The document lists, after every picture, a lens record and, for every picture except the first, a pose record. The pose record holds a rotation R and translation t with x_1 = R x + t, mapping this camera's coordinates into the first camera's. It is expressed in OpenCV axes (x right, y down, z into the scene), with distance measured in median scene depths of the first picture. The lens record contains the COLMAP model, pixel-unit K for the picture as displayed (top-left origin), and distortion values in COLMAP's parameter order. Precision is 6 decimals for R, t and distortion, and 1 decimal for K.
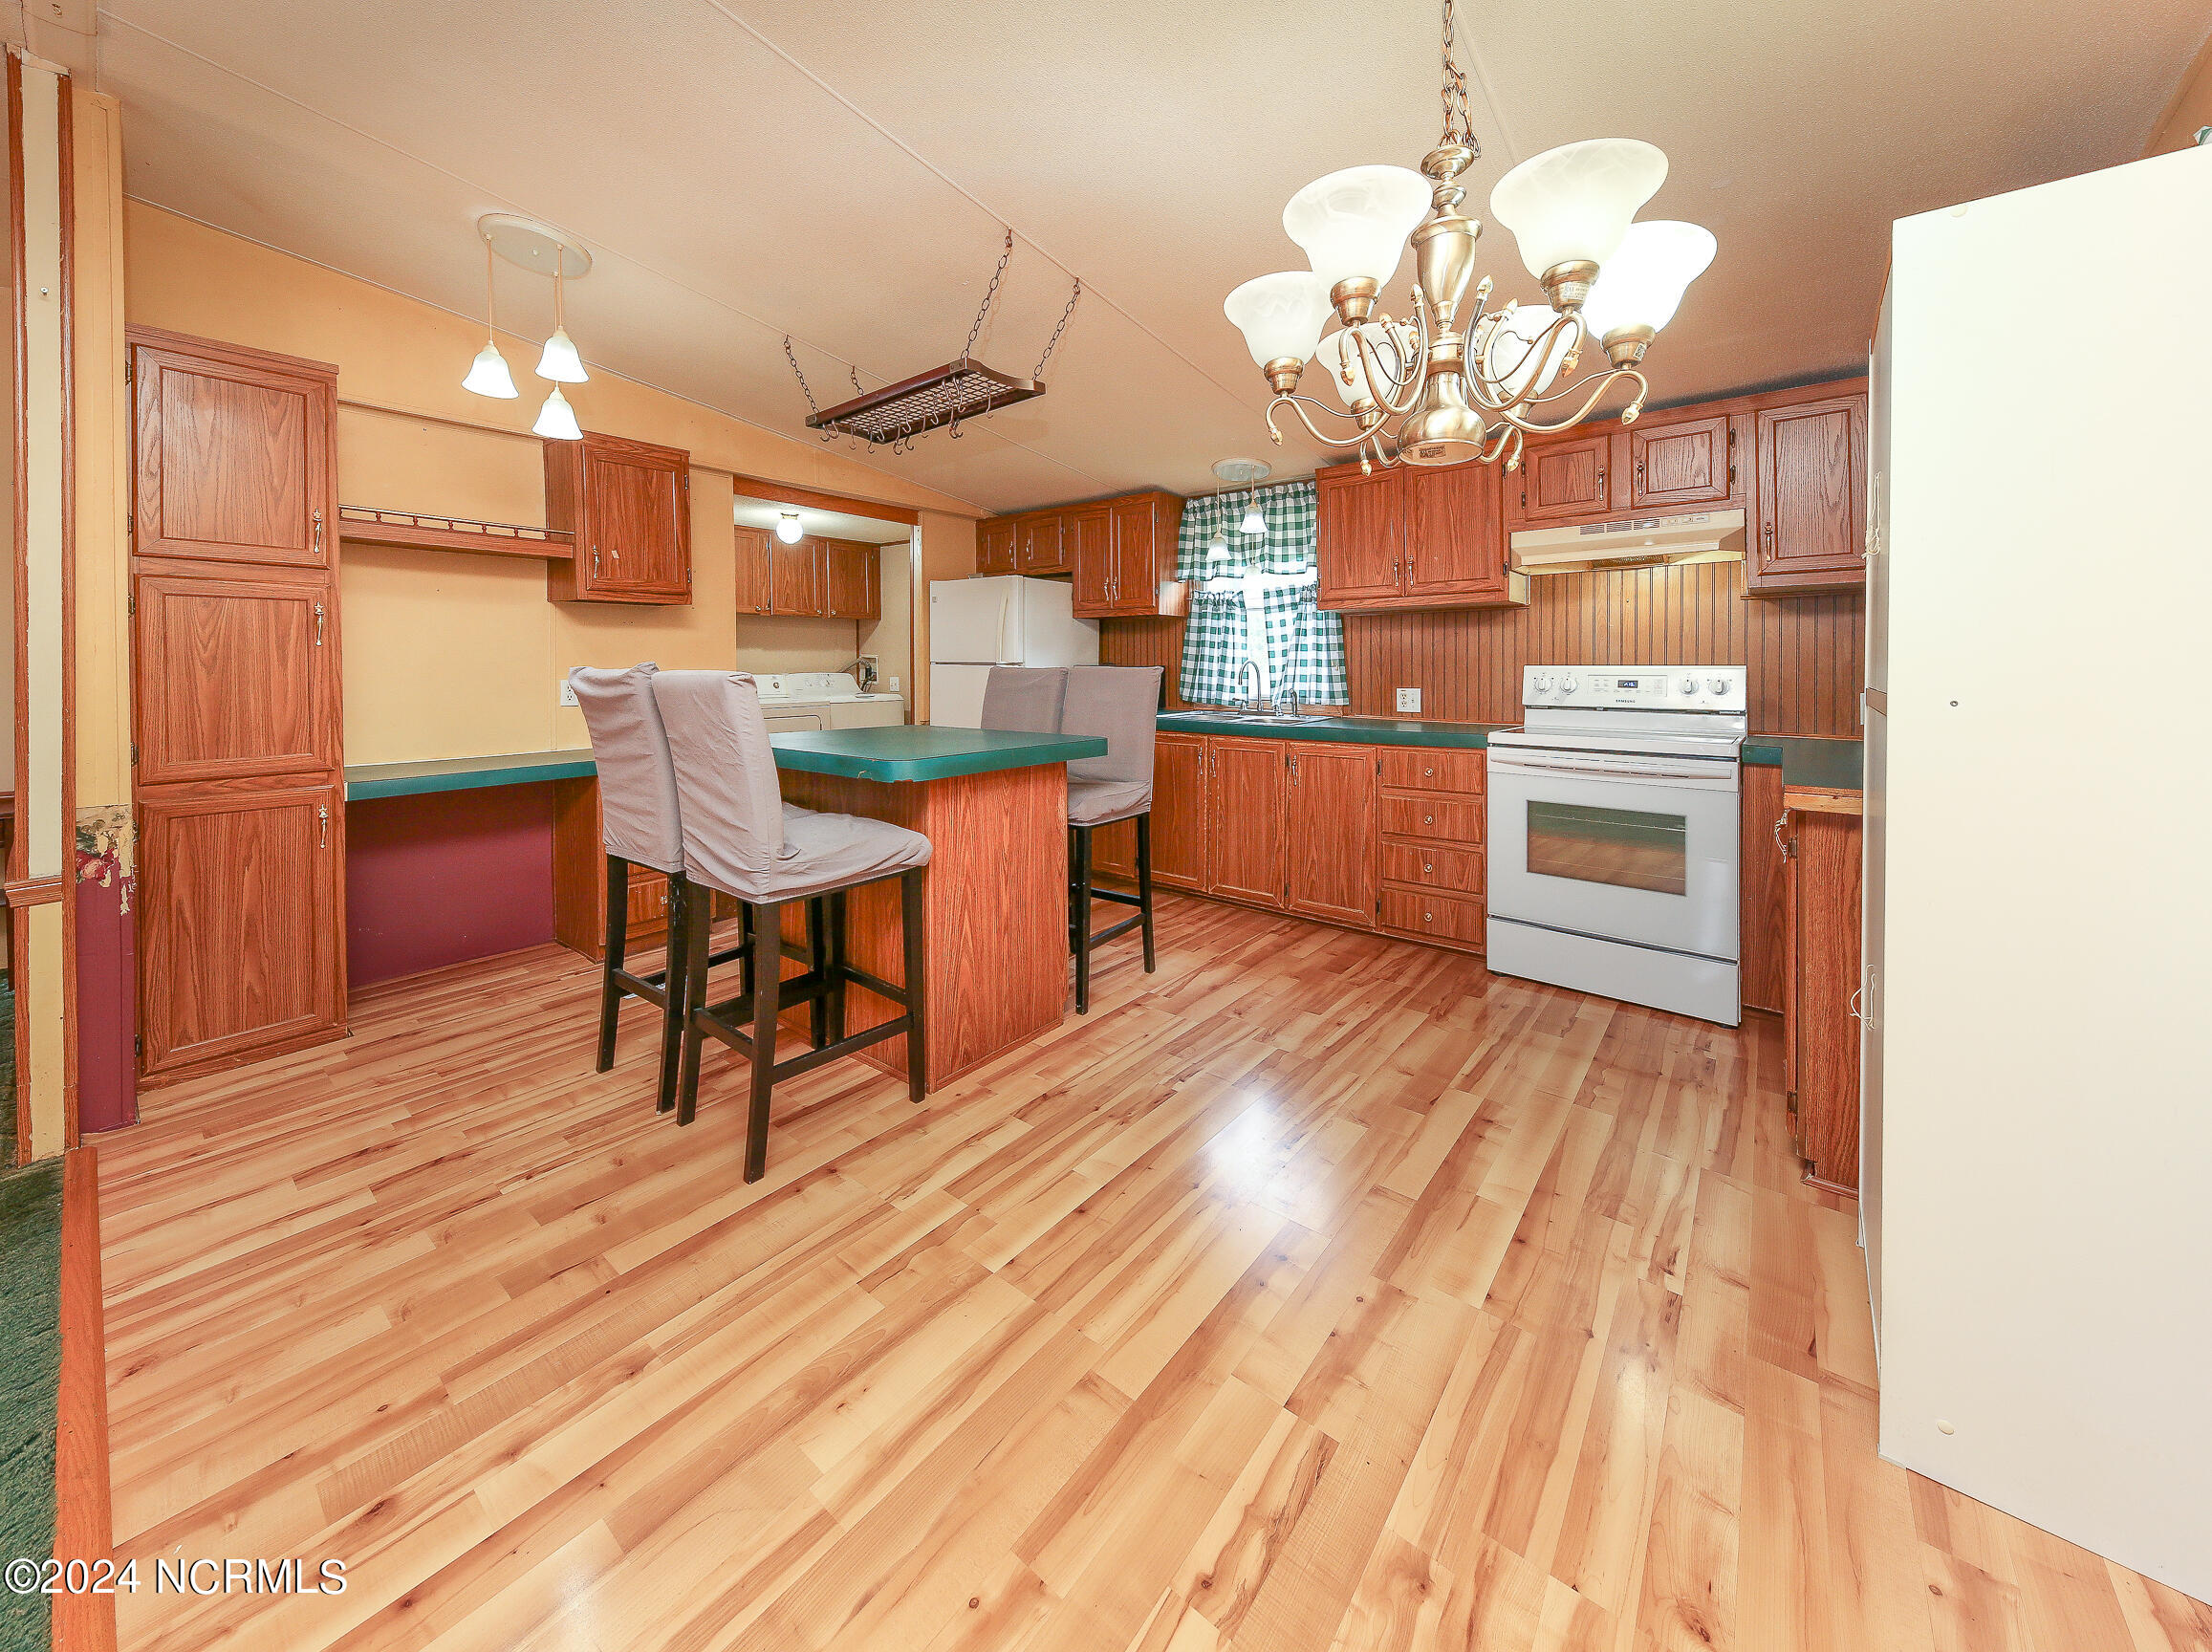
lens RADIAL K [[815.9, 0, 1097.7], [0, 815.9, 824.7], [0, 0, 1]] dist [0.014621, 0.000305]
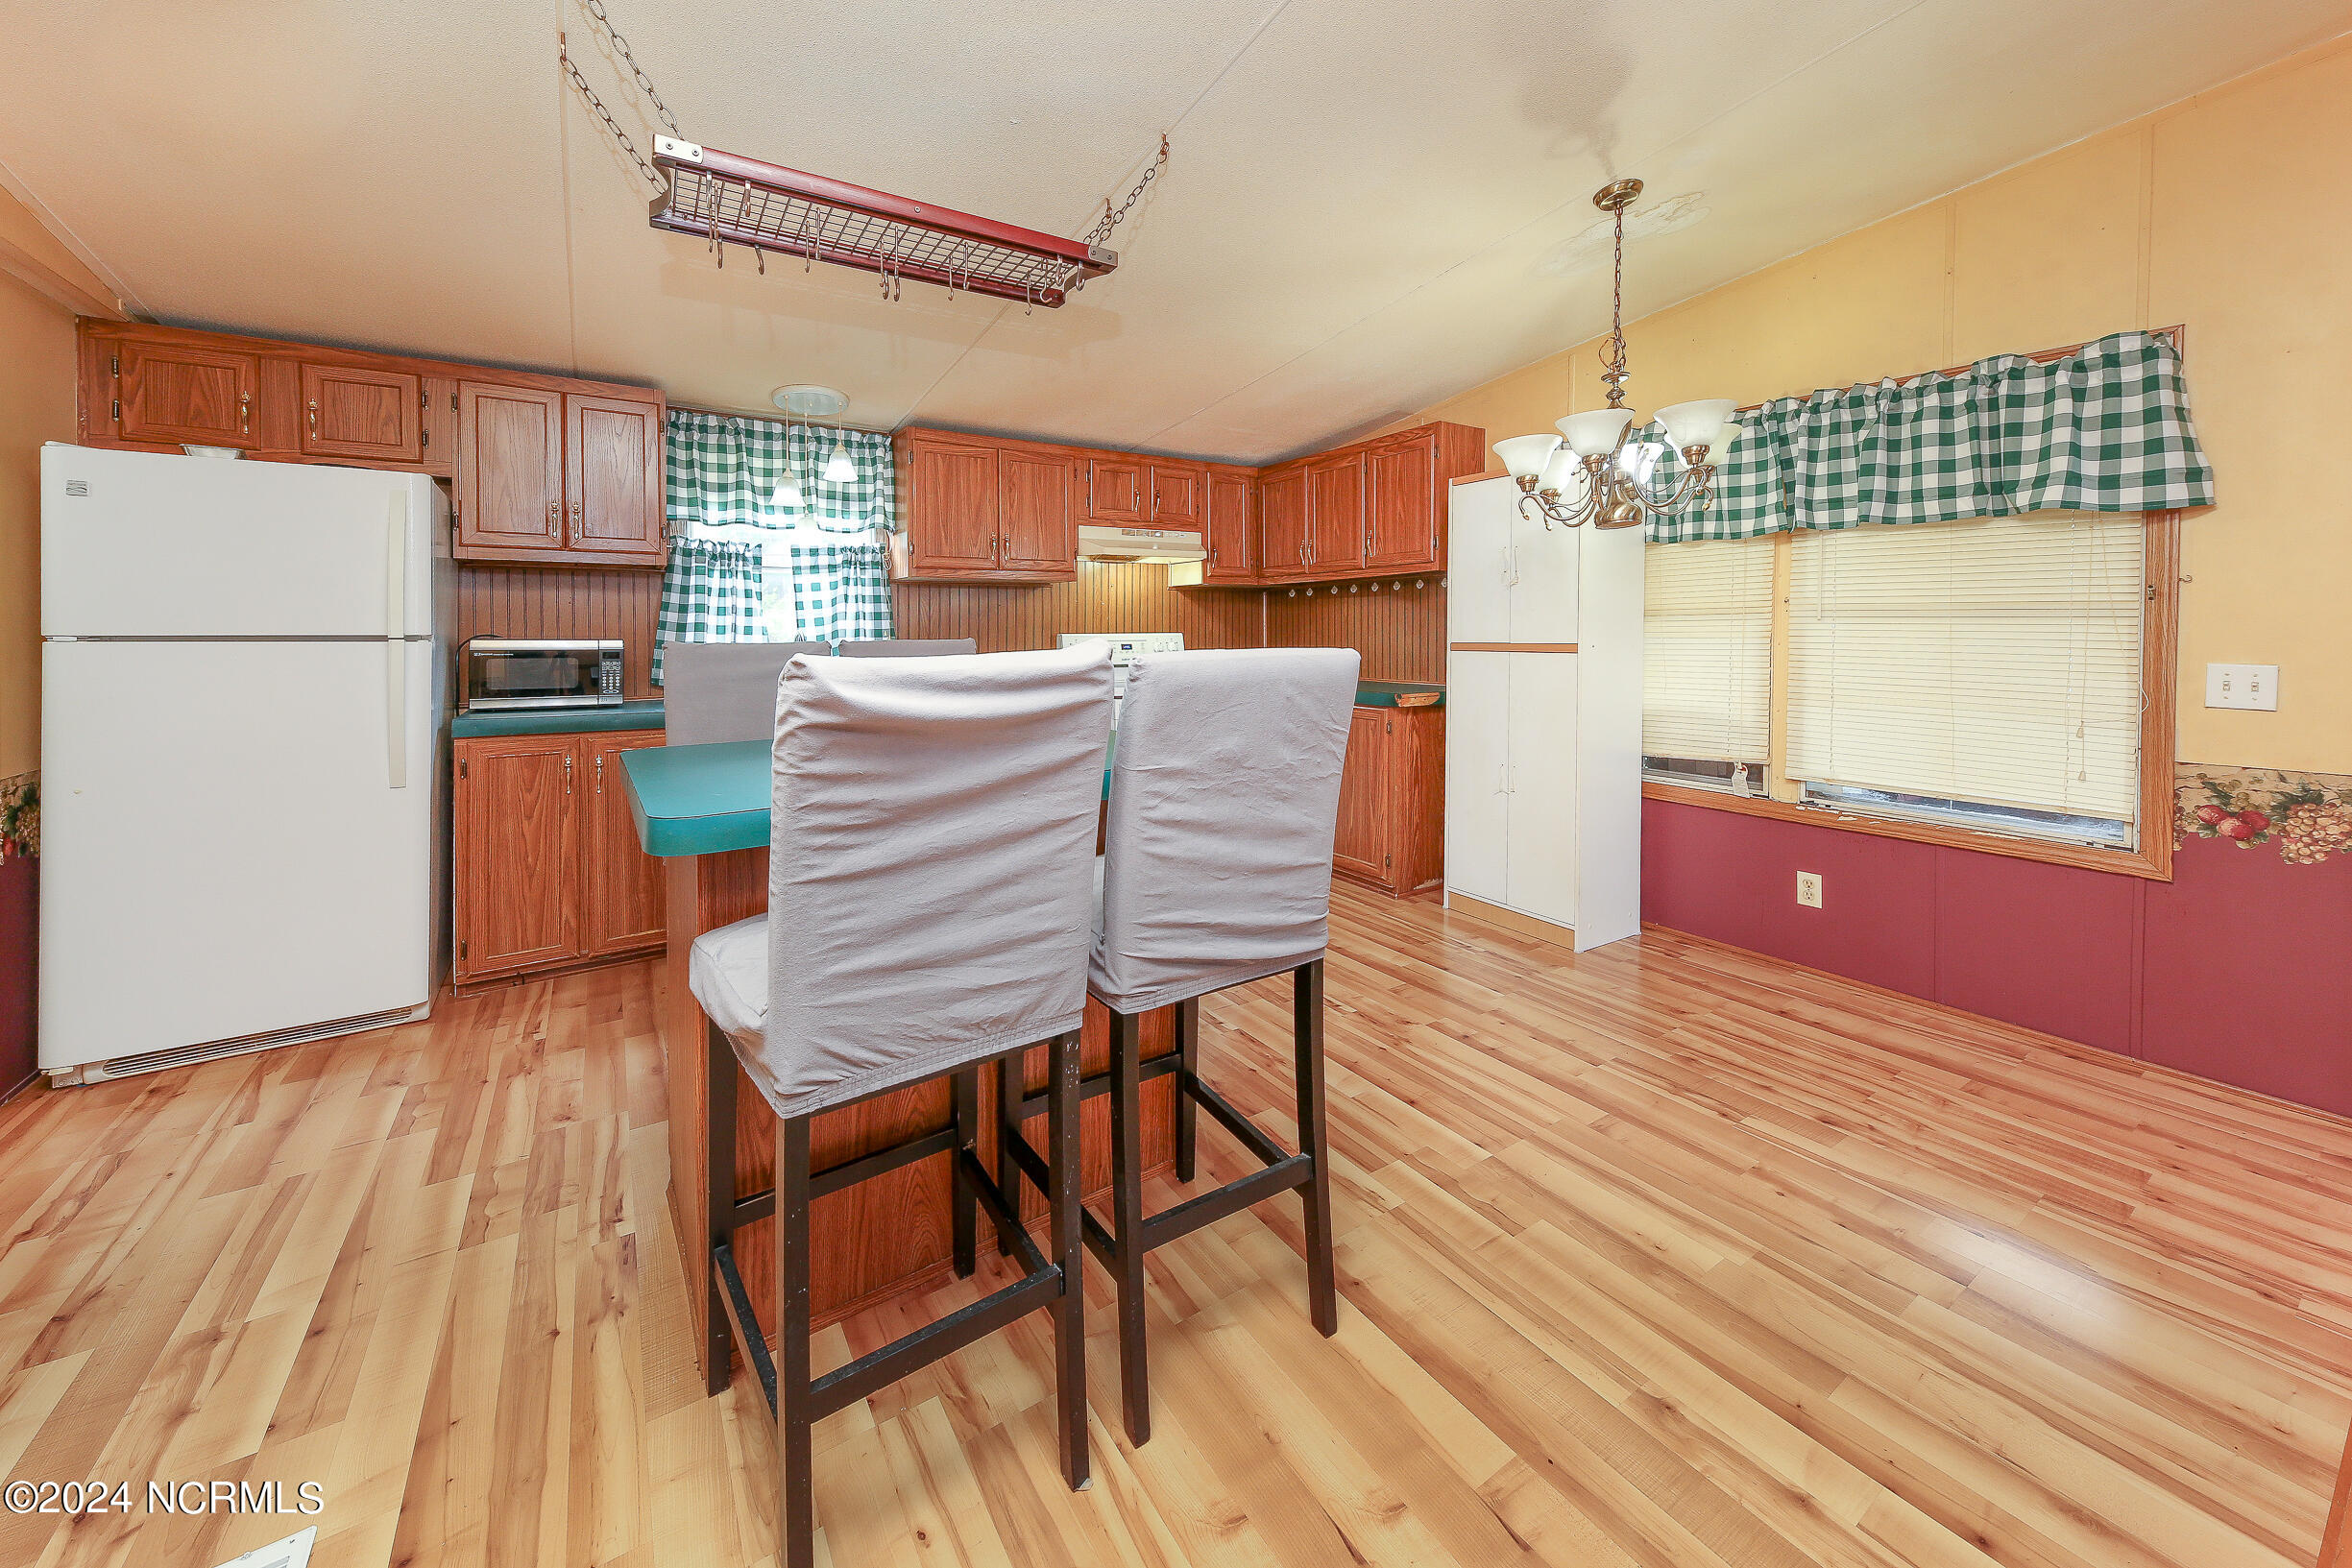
lens RADIAL K [[840.0, 0, 1161.3], [0, 840.0, 790.2], [0, 0, 1]] dist [0.007192, -0.000318]
pose [[0.310114, -0.178632, 0.933767, -0.586190], [0.191812, 0.973747, 0.122578, -0.085943], [-0.931149, 0.141095, 0.336236, 0.438648]]
